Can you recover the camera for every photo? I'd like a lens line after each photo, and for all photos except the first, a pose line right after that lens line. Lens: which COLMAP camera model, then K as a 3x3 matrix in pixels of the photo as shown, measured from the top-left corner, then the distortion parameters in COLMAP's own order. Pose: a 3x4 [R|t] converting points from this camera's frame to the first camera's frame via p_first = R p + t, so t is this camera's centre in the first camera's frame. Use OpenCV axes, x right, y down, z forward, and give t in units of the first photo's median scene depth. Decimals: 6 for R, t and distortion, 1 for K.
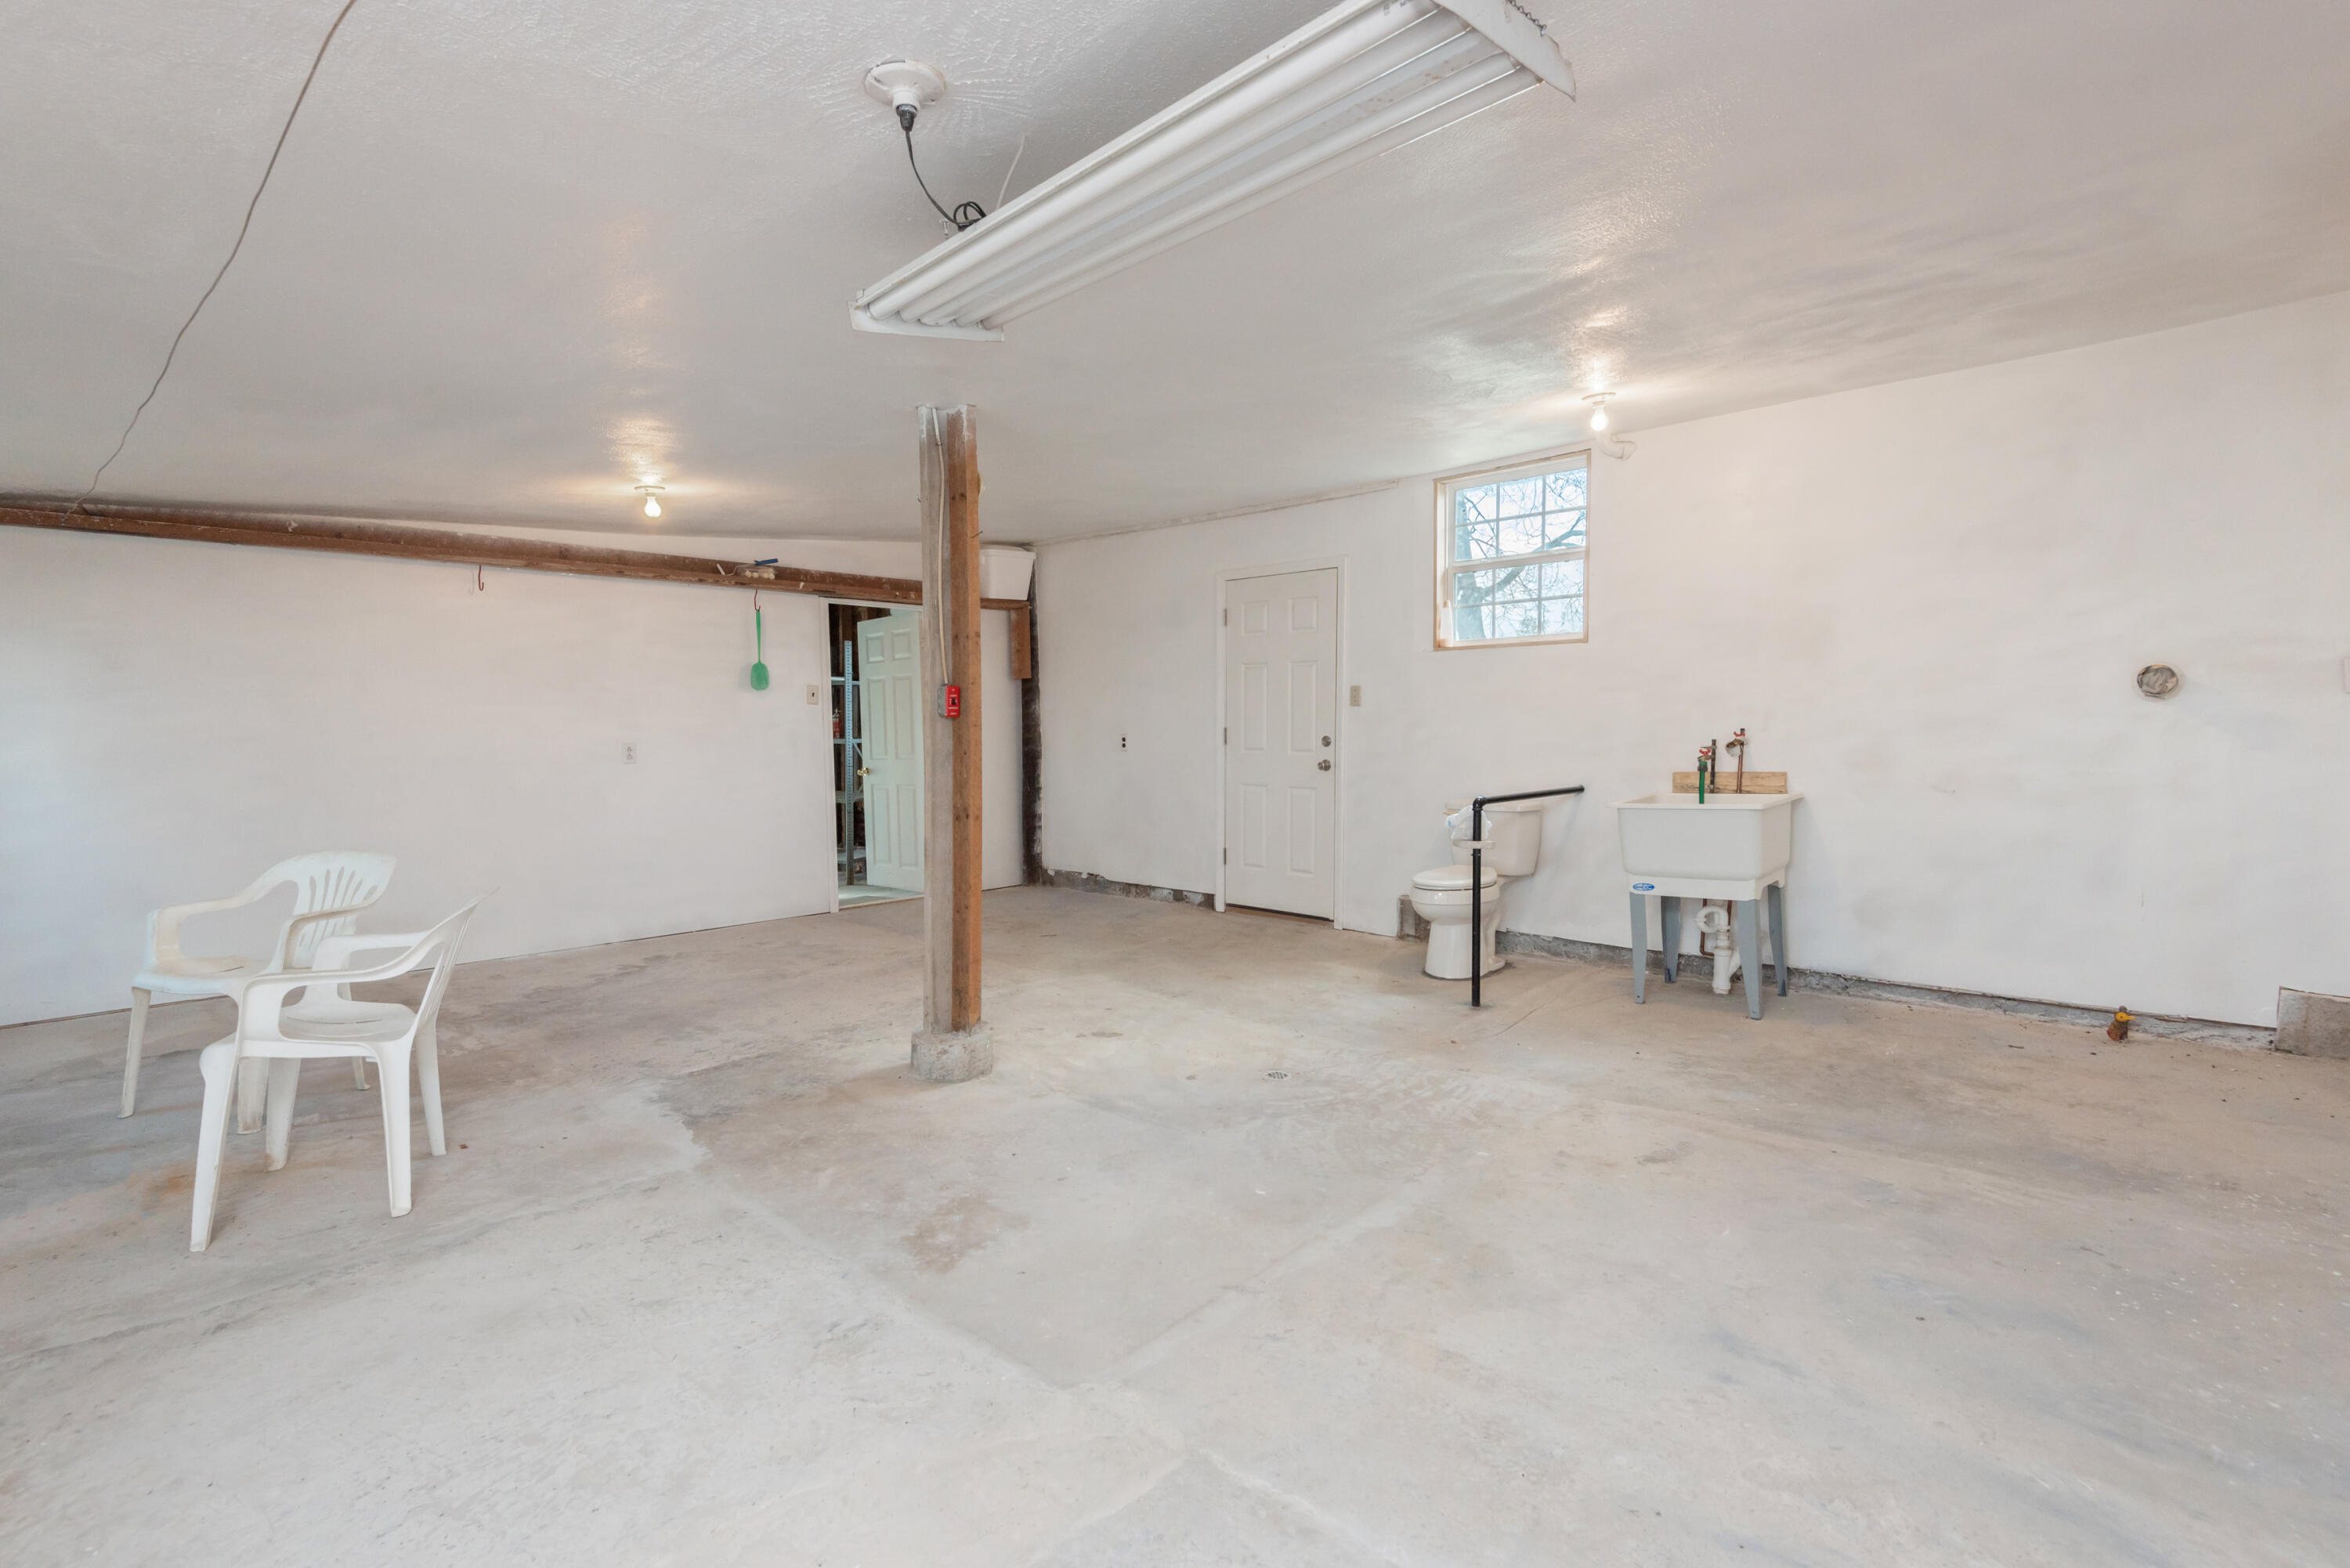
lens RADIAL K [[1072.5, 0, 1169.0], [0, 1072.5, 778.3], [0, 0, 1]] dist [0.031191, -0.025627]
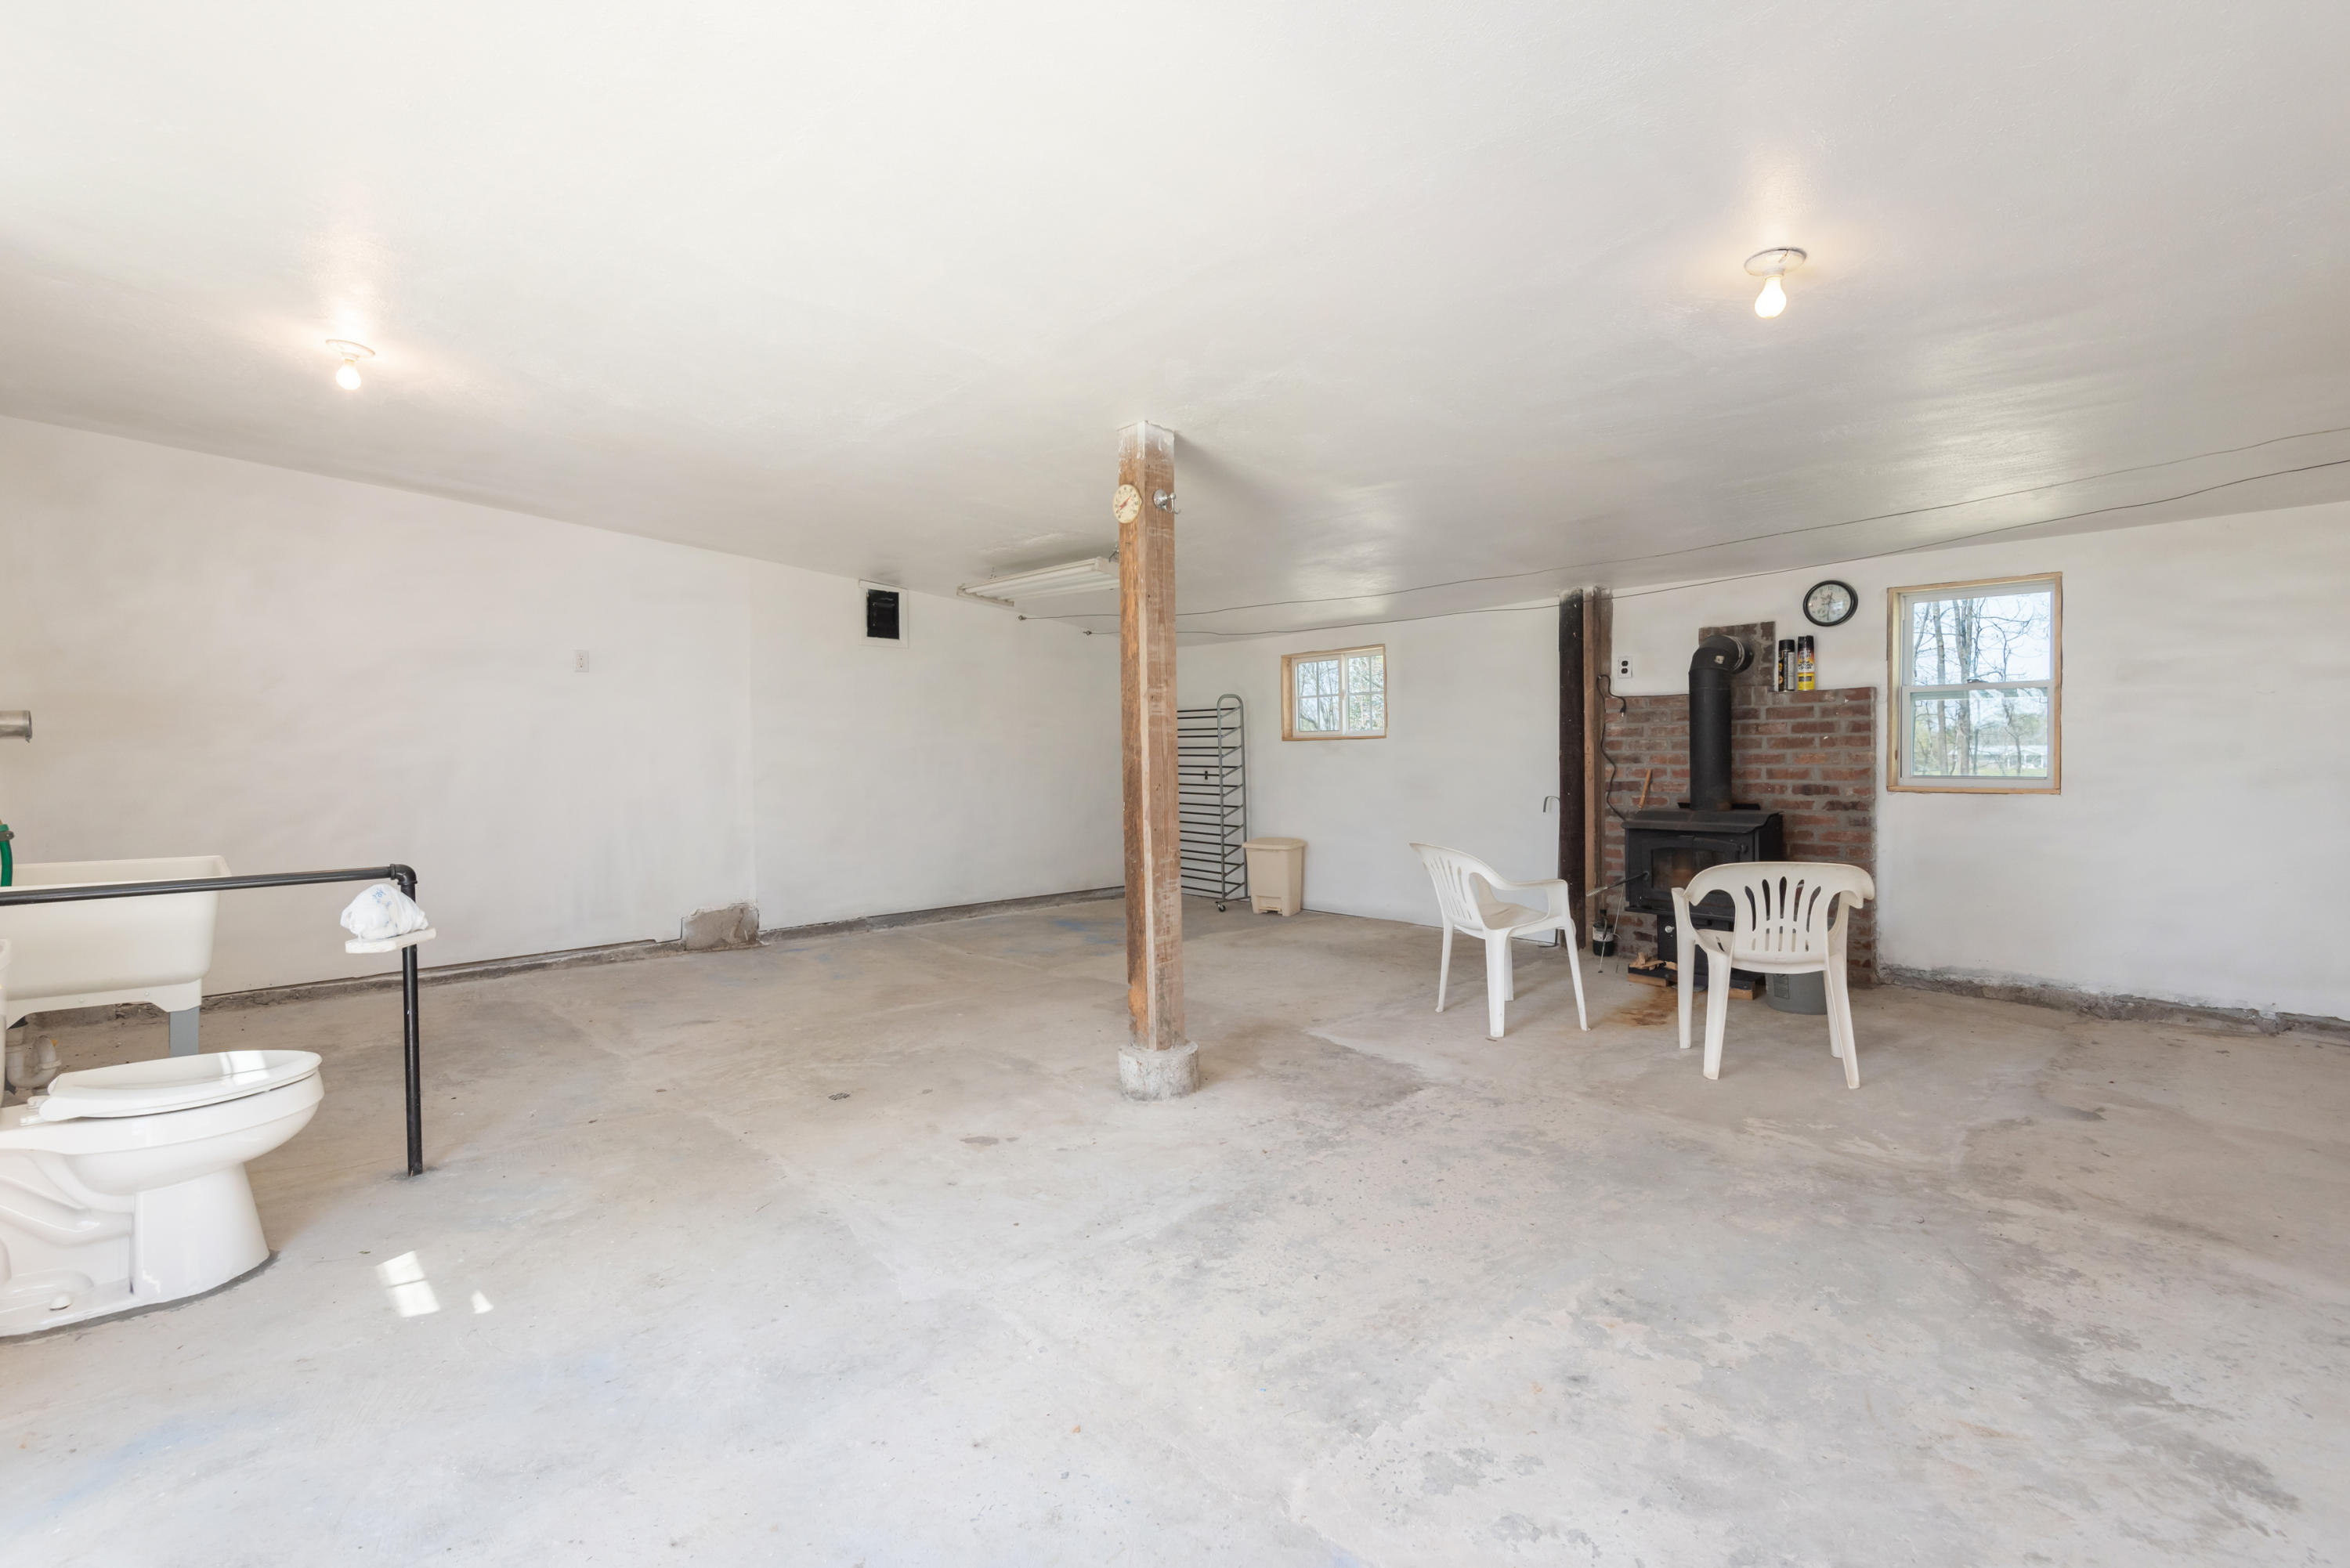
lens RADIAL K [[1072.5, 0, 1169.0], [0, 1072.5, 778.3], [0, 0, 1]] dist [0.031191, -0.025627]
pose [[-0.996007, 0.019249, 0.087171, -0.300009], [0.026314, 0.996396, 0.080633, -0.094479], [-0.085305, 0.082605, -0.992925, 1.944260]]
